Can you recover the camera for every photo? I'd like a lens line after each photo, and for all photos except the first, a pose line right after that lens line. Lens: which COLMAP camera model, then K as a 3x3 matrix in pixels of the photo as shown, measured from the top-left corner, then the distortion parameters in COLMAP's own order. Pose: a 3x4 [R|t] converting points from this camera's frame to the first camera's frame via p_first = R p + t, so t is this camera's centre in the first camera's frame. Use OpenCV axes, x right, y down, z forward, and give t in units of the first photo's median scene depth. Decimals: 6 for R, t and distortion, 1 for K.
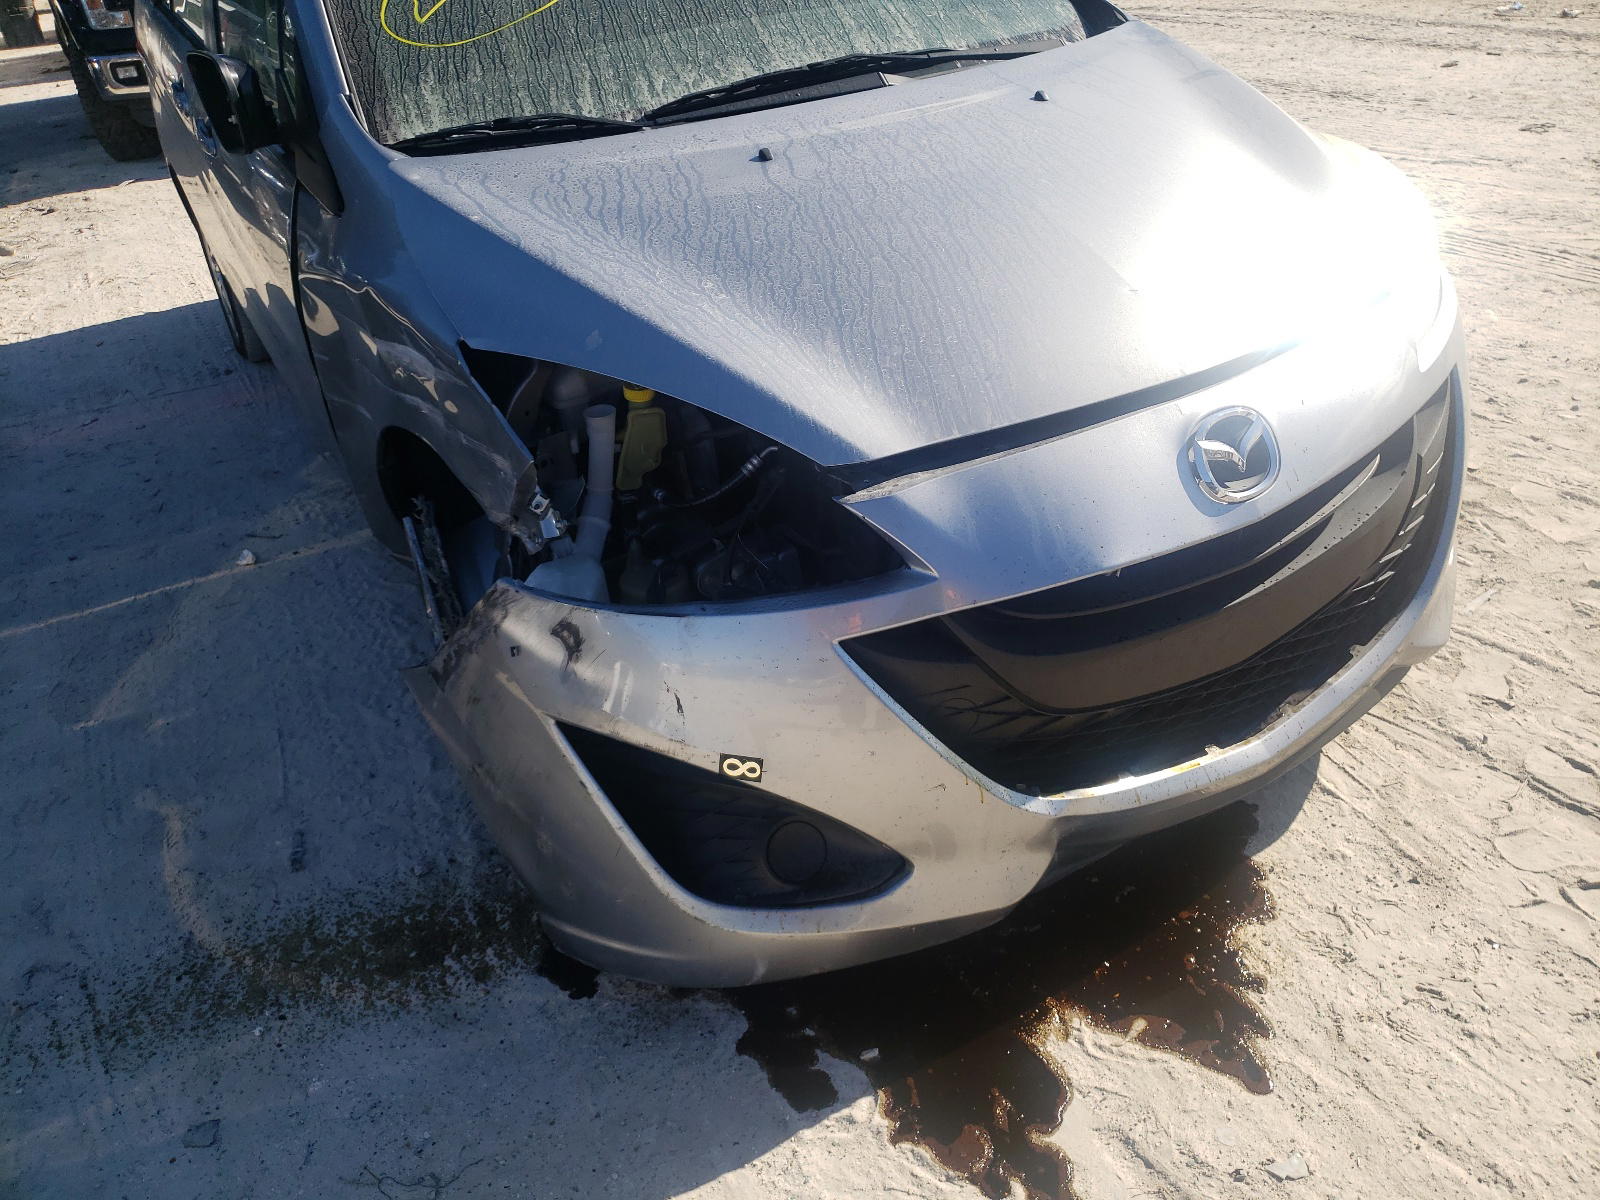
lens RADIAL K [[1315.3, 0, 800.4], [0, 1315.3, 628.3], [0, 0, 1]] dist [0.003643, 0.008480]
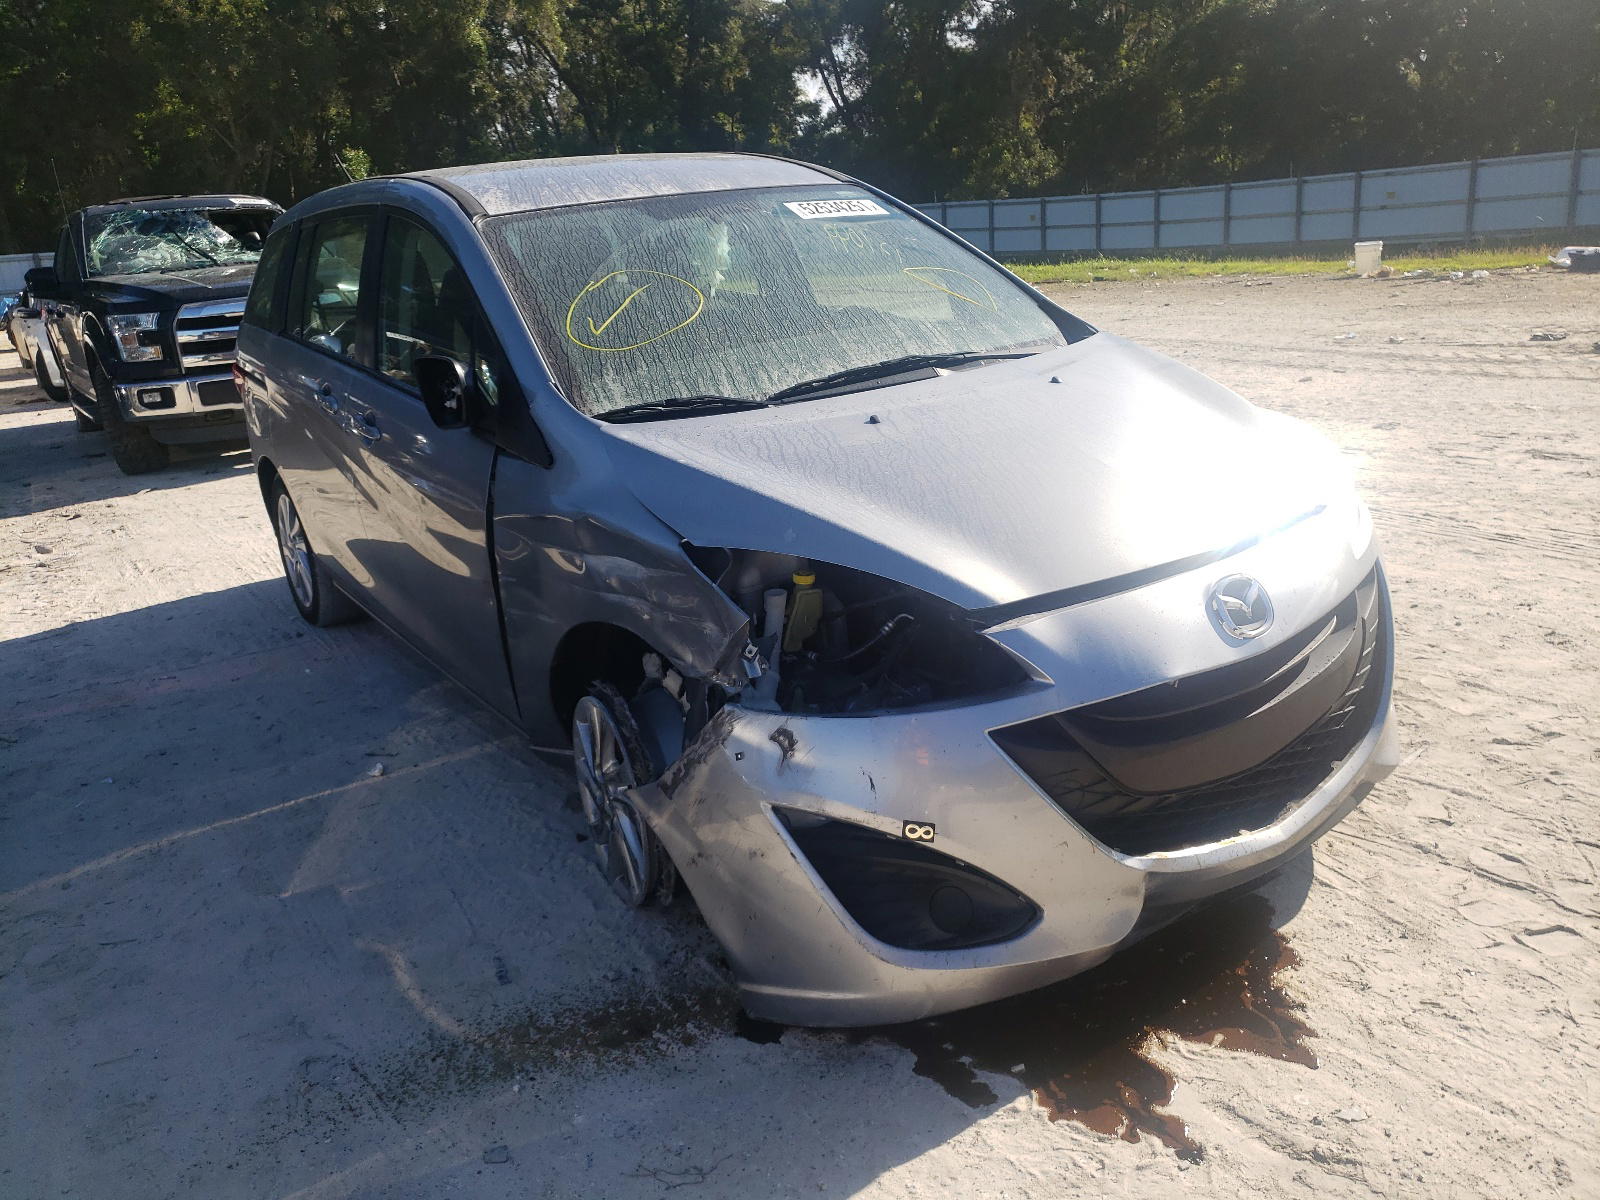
lens RADIAL K [[1315.3, 0, 800.4], [0, 1315.3, 628.3], [0, 0, 1]] dist [0.003643, 0.008480]
pose [[0.997140, -0.022992, 0.071992, -0.210988], [0.038718, 0.973505, -0.225365, 0.163848], [-0.064903, 0.227507, 0.971611, -0.288867]]
